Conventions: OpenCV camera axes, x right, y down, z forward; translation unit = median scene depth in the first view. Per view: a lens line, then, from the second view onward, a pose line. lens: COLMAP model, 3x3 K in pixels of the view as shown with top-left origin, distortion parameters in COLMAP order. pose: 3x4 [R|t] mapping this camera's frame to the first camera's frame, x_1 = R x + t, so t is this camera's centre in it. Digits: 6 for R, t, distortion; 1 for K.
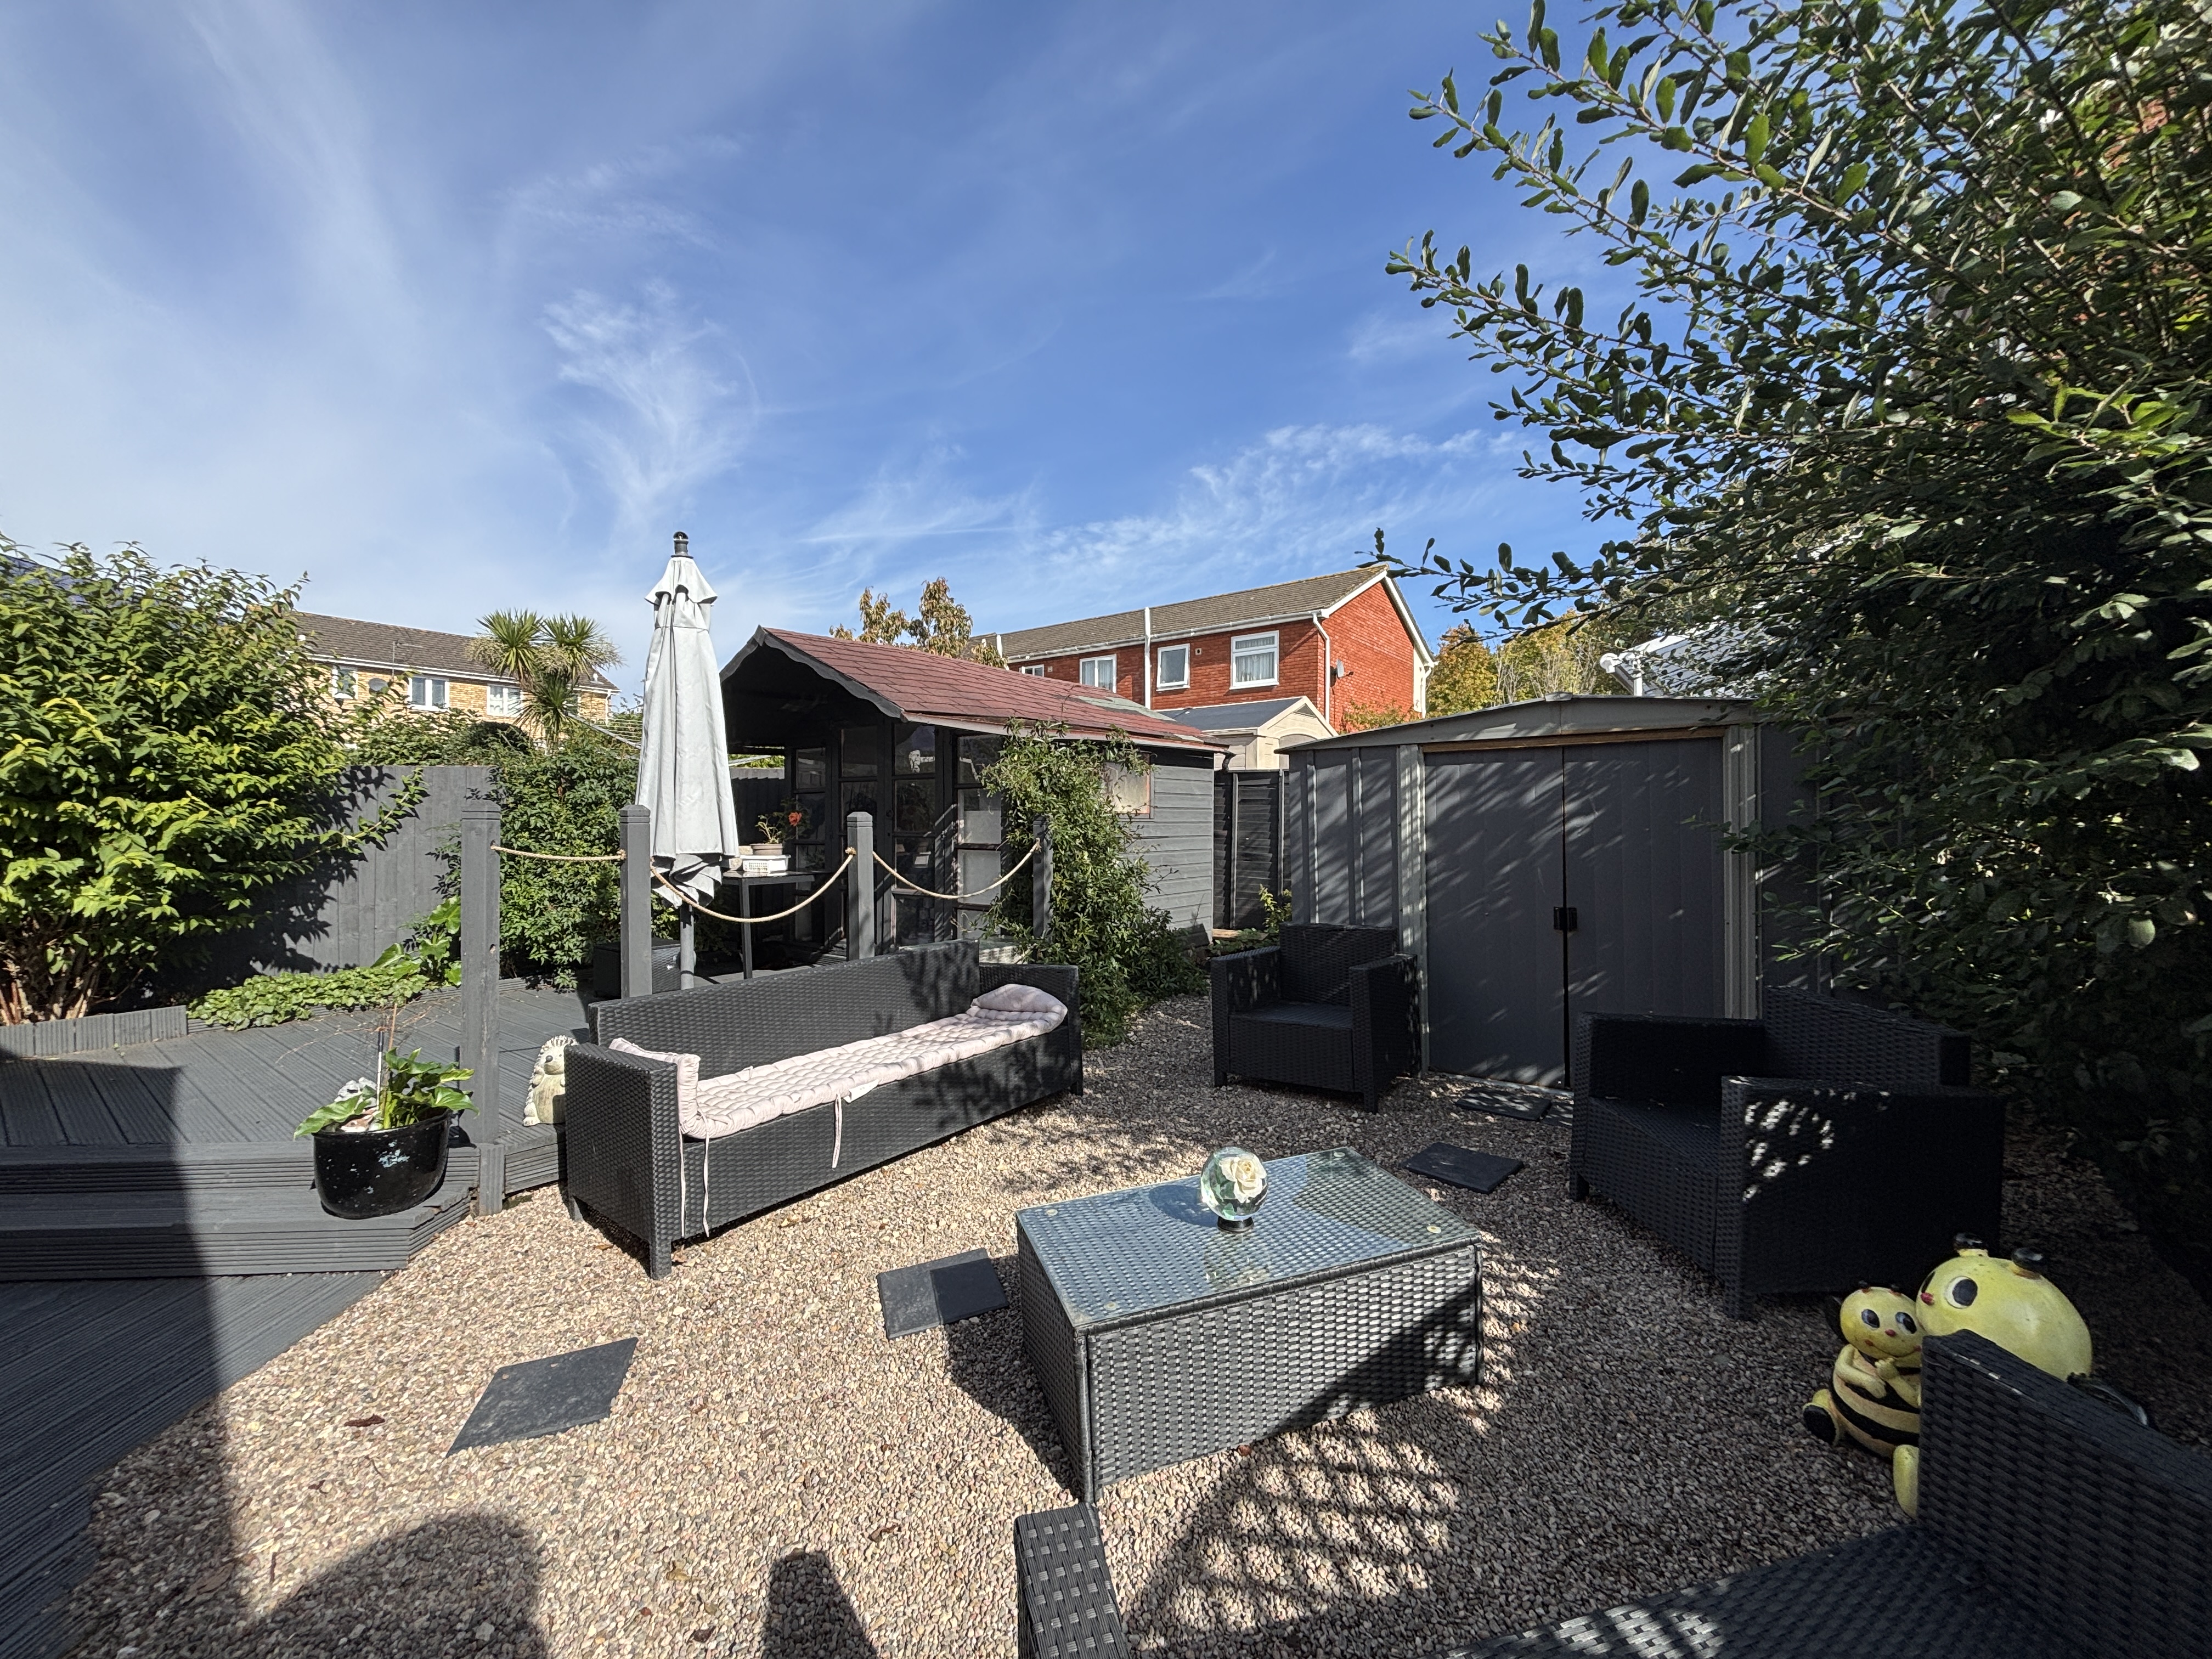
lens RADIAL K [[890.6, 0, 1107.2], [0, 890.6, 832.3], [0, 0, 1]] dist [0.000694, 0.000025]
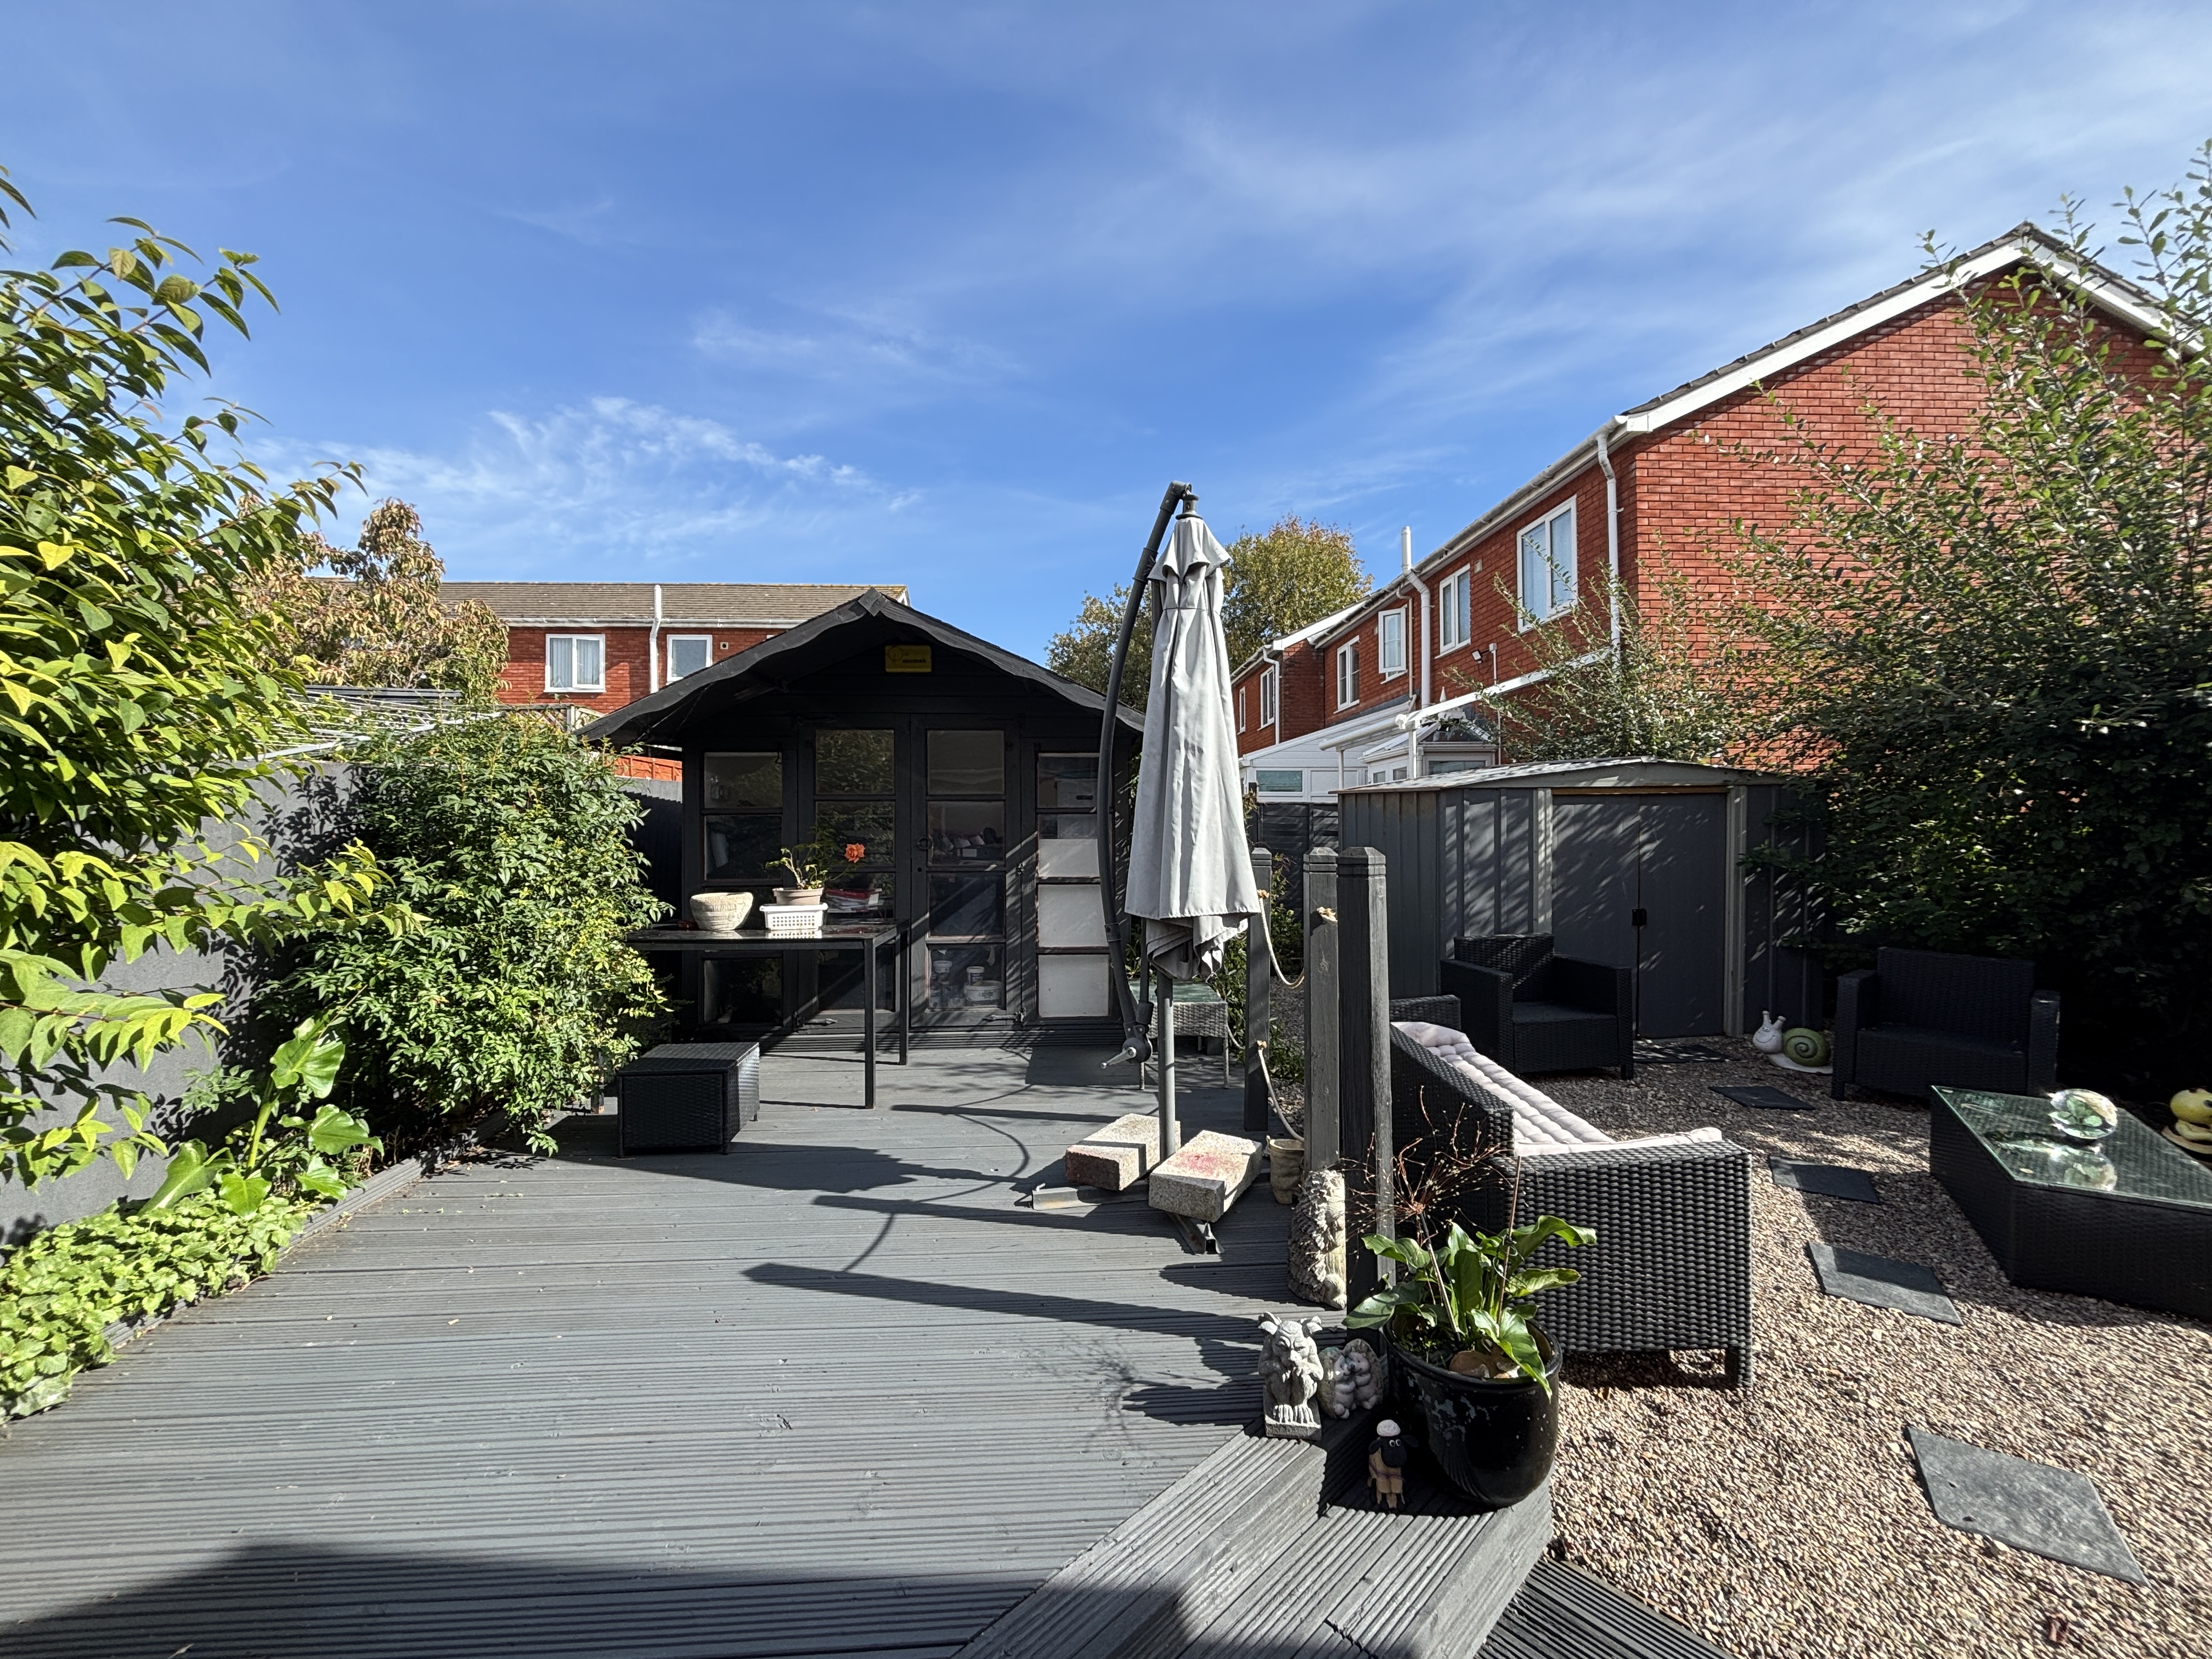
lens RADIAL K [[876.6, 0, 1114.9], [0, 876.6, 837.0], [0, 0, 1]] dist [-0.005127, 0.000149]
pose [[0.764467, -0.007871, 0.644615, -0.907132], [0.011207, 0.999937, -0.001081, -0.034322], [-0.644566, 0.008050, 0.764506, 0.436428]]
